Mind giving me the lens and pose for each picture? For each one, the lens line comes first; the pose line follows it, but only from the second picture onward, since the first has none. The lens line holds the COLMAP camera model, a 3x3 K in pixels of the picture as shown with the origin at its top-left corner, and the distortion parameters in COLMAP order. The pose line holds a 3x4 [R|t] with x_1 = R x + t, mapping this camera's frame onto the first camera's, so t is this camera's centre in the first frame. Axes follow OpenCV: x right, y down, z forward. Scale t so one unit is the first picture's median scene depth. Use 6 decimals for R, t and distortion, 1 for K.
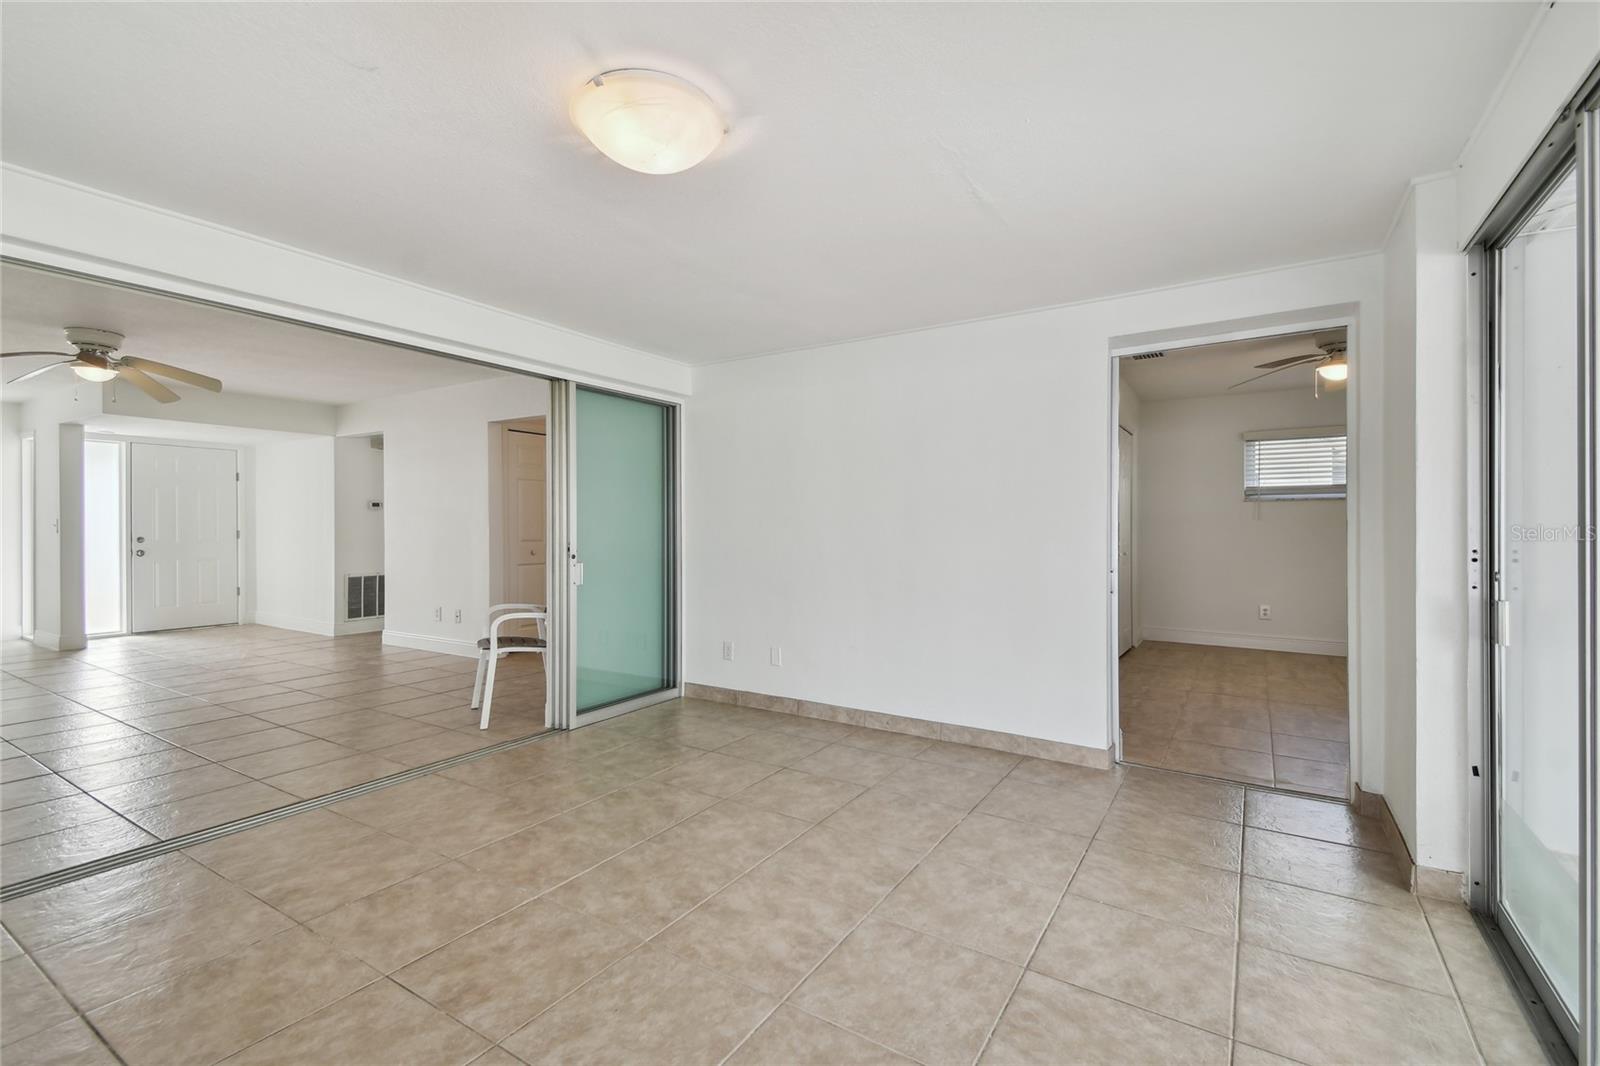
lens RADIAL K [[704.3, 0, 801.8], [0, 704.3, 537.6], [0, 0, 1]] dist [0.049360, -0.024842]
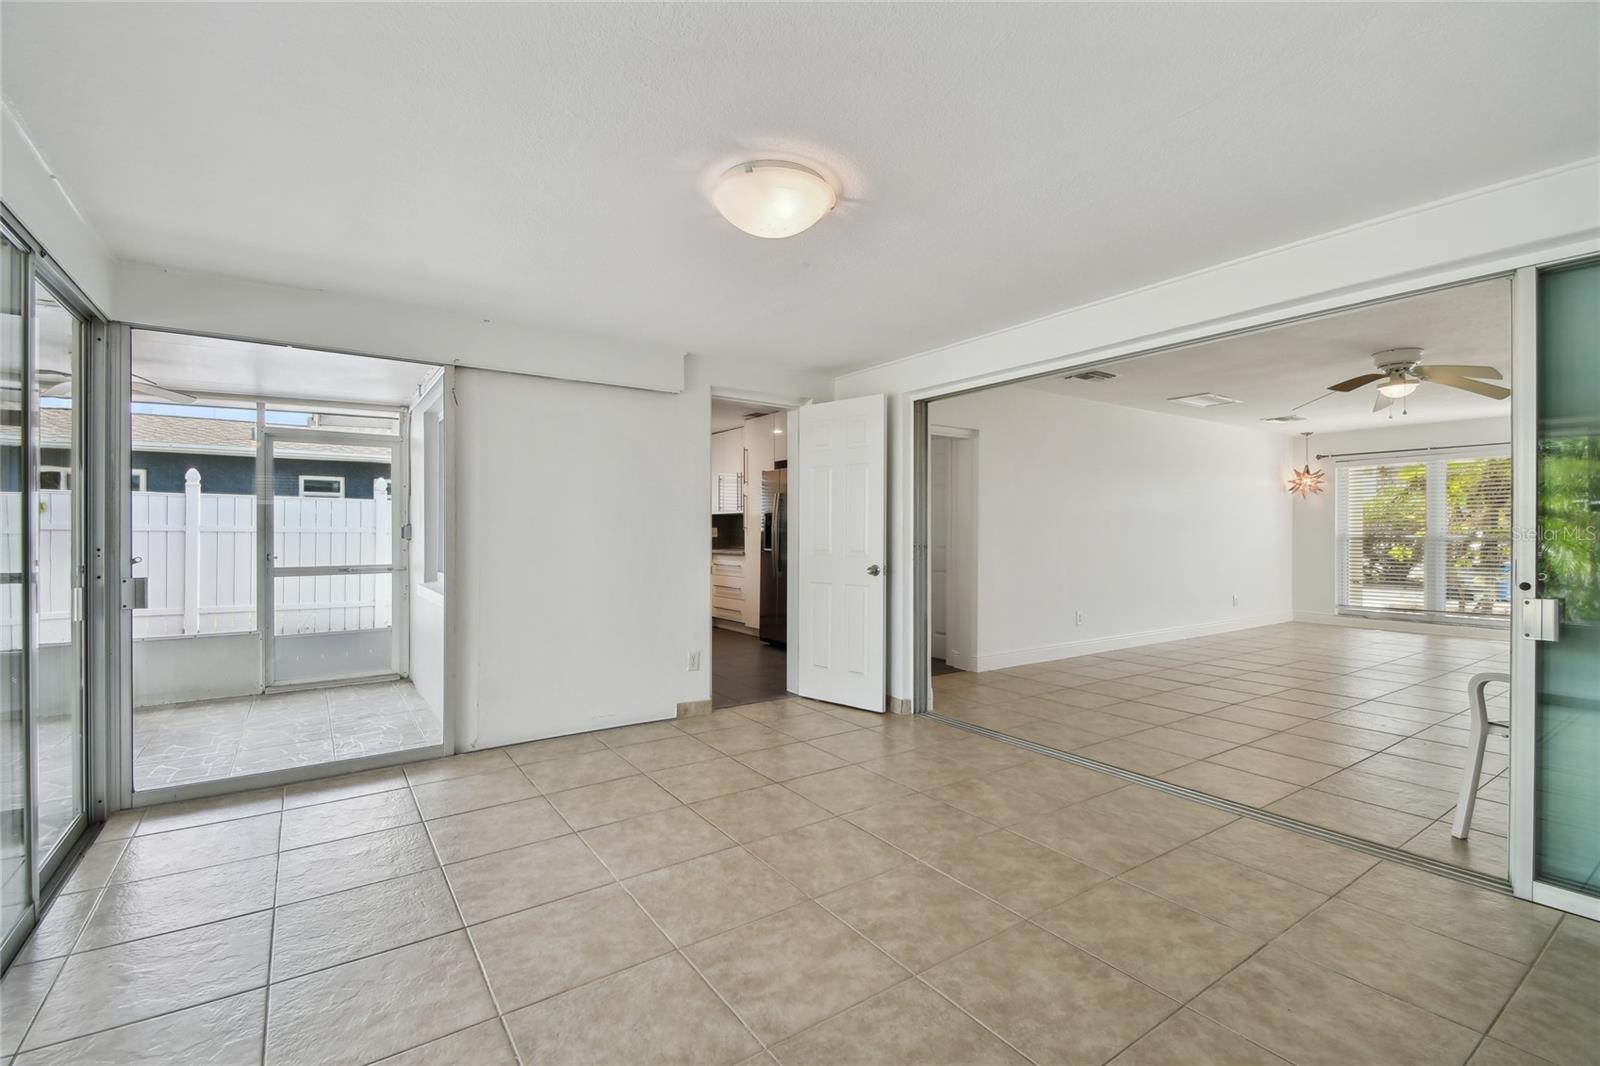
lens RADIAL K [[704.3, 0, 801.8], [0, 704.3, 537.6], [0, 0, 1]] dist [0.049360, -0.024842]
pose [[-0.385759, 0.007527, -0.922569, 0.643443], [-0.013014, 0.999823, 0.013599, -0.017449], [0.922508, 0.017252, -0.385593, 1.098605]]
